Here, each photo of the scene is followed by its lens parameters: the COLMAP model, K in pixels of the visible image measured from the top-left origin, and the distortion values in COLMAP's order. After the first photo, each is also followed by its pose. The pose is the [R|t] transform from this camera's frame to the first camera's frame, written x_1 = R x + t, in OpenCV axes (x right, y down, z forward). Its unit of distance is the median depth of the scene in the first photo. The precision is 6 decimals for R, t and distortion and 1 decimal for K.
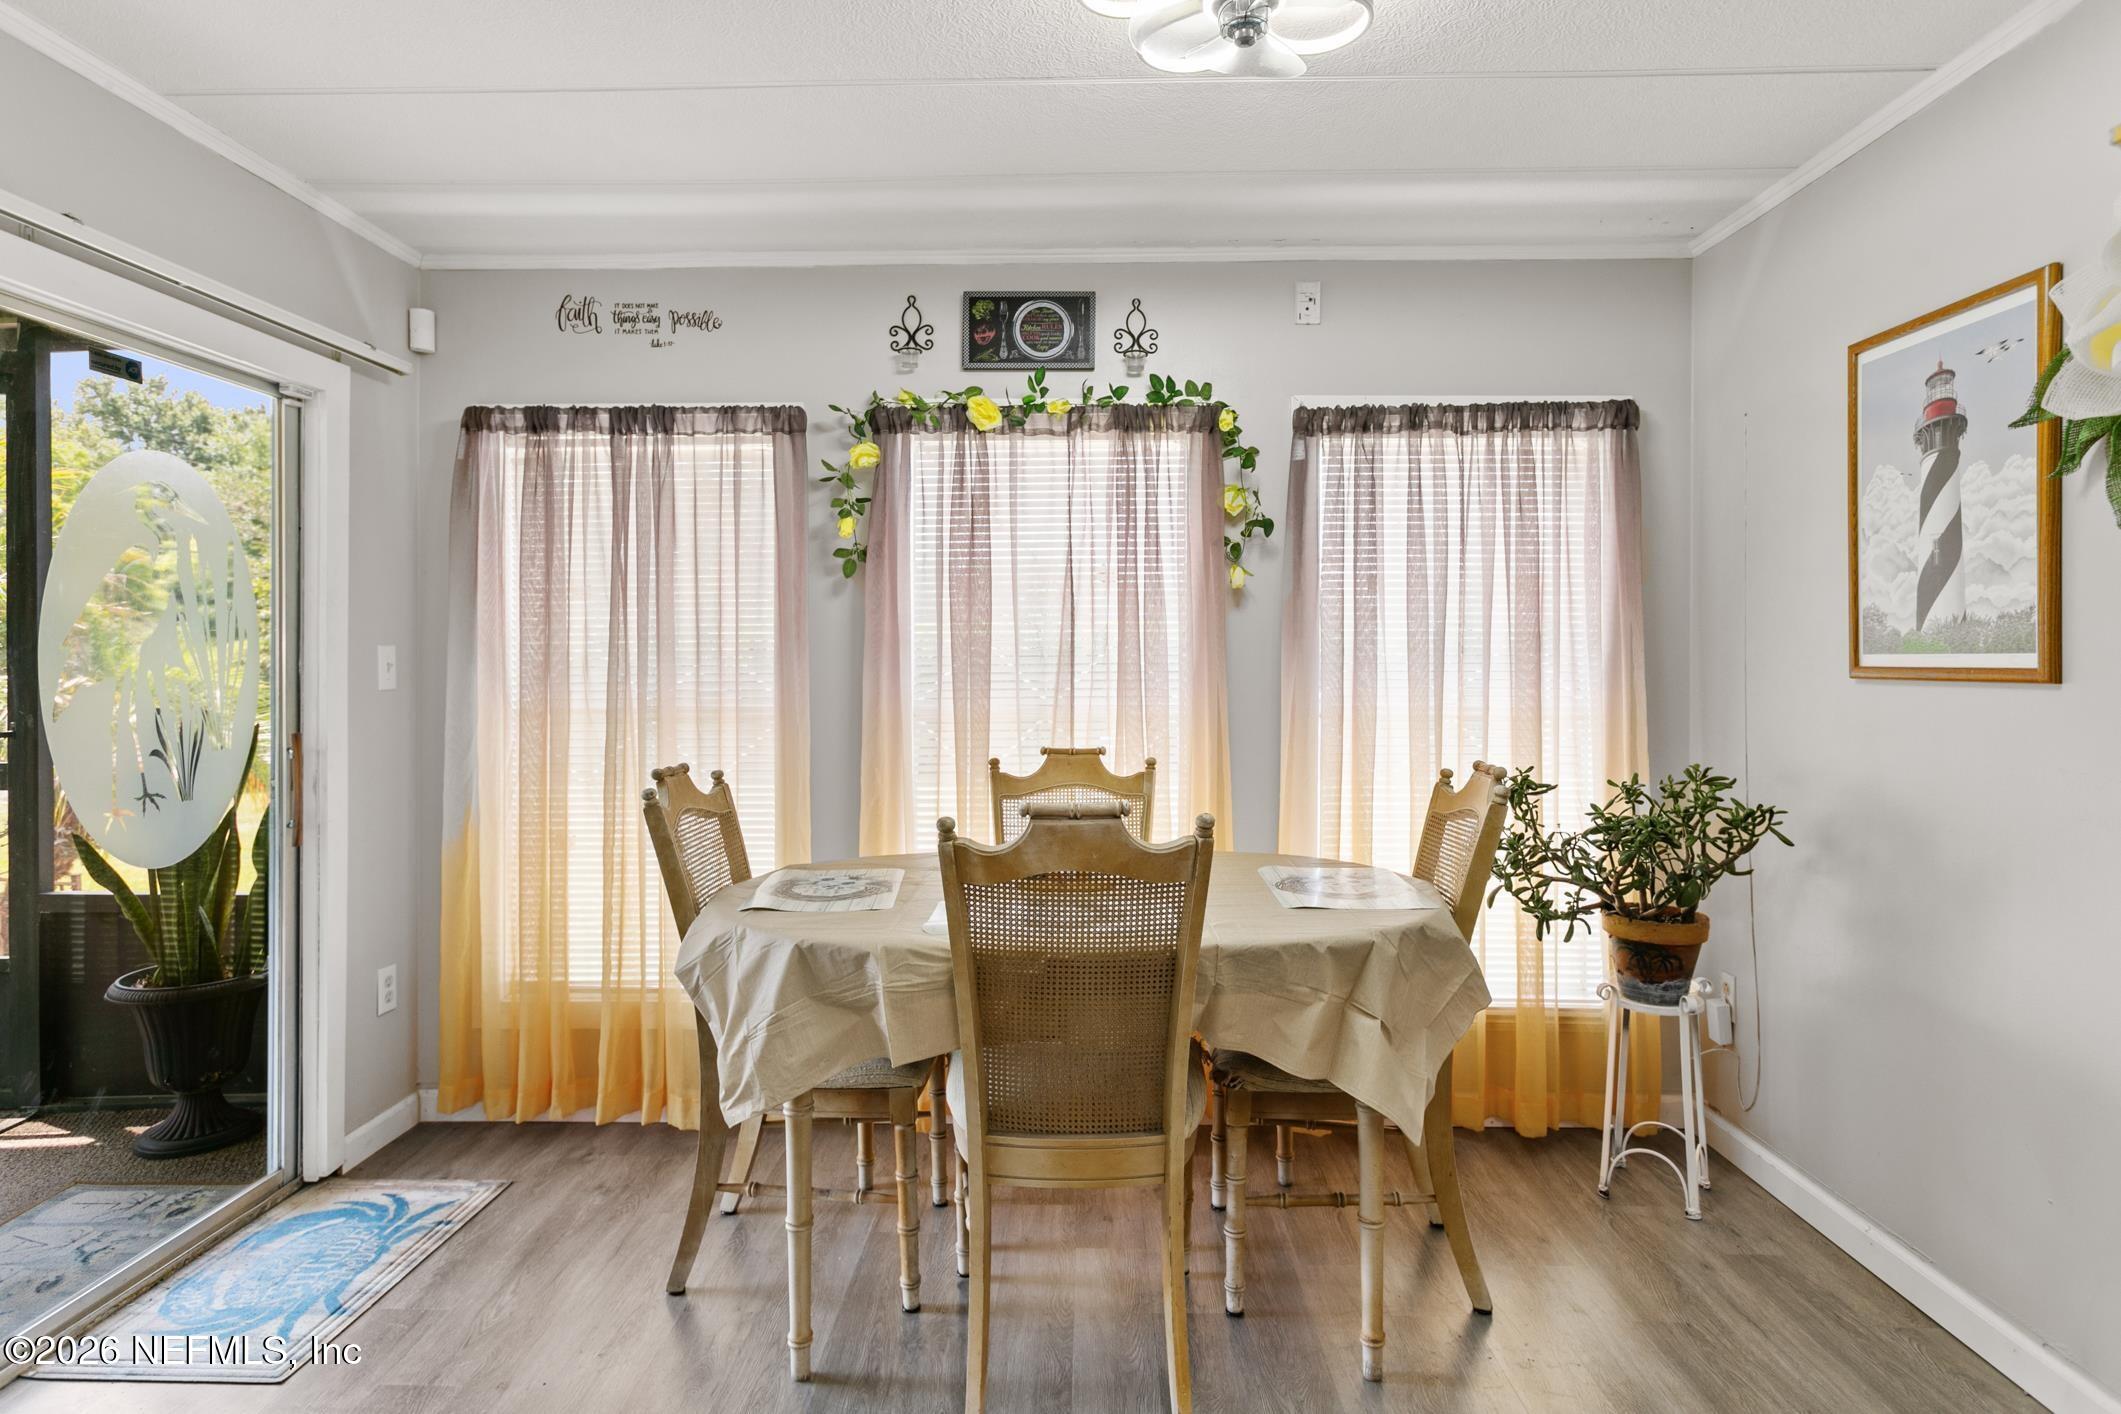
lens RADIAL K [[1111.3, 0, 1068.7], [0, 1111.3, 621.3], [0, 0, 1]] dist [0.002112, 0.000425]
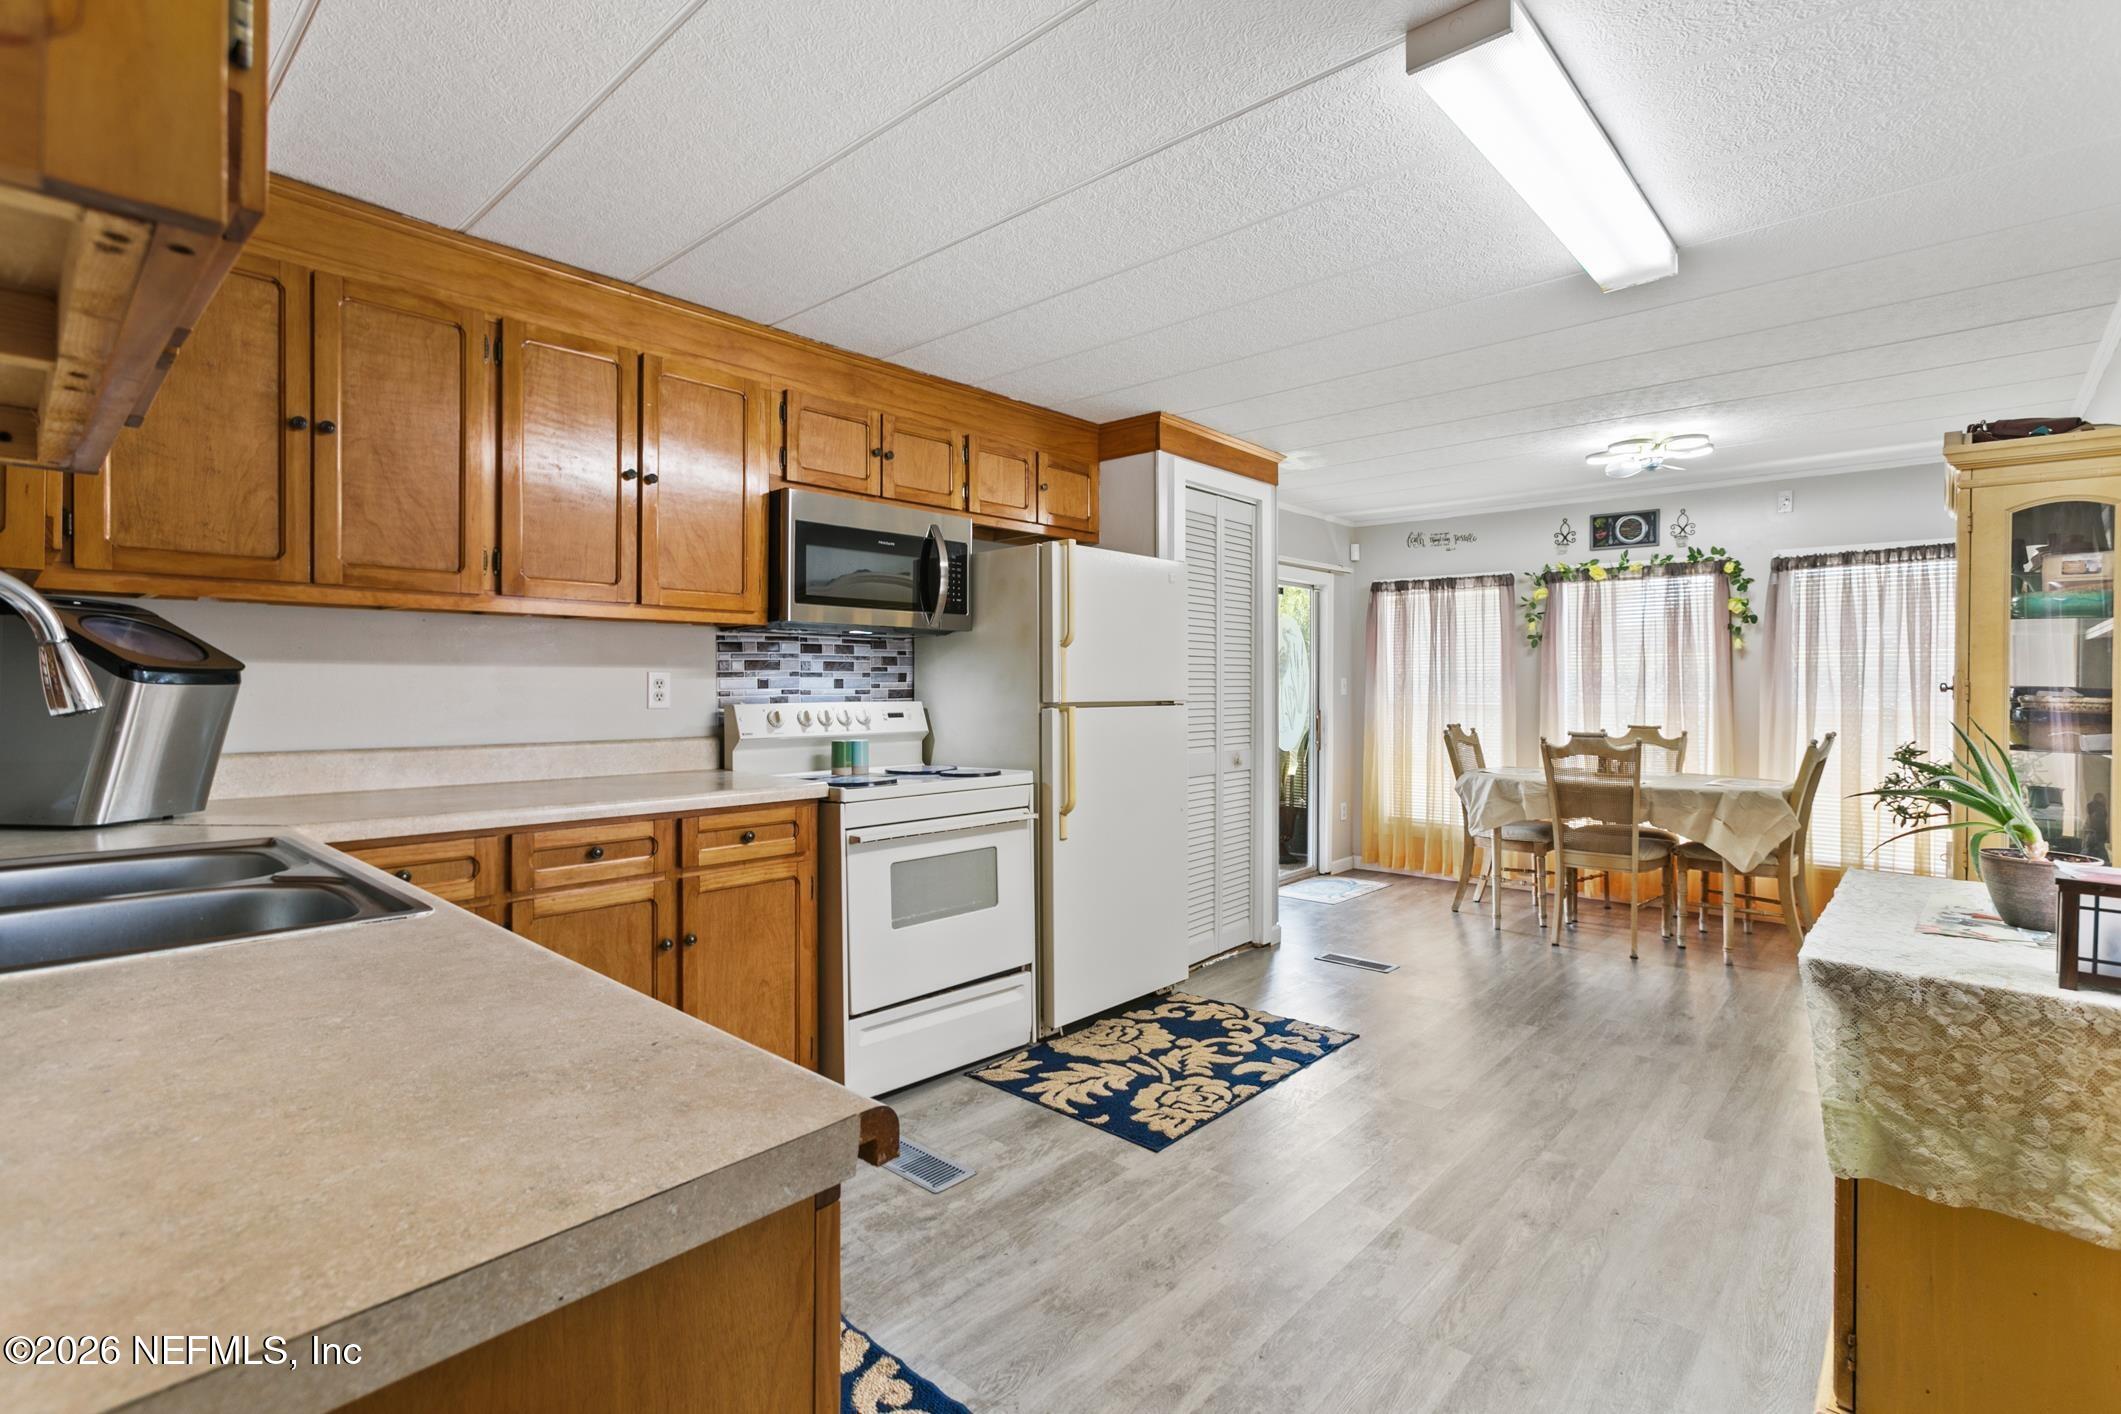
lens RADIAL K [[986.9, 0, 1060.5], [0, 986.9, 707.0], [0, 0, 1]] dist [-0.002259, 0.000219]
pose [[0.742654, 0.018394, -0.669422, 0.438137], [0.021738, 0.998434, 0.051552, -0.043809], [0.669322, -0.052837, 0.741091, -1.154171]]
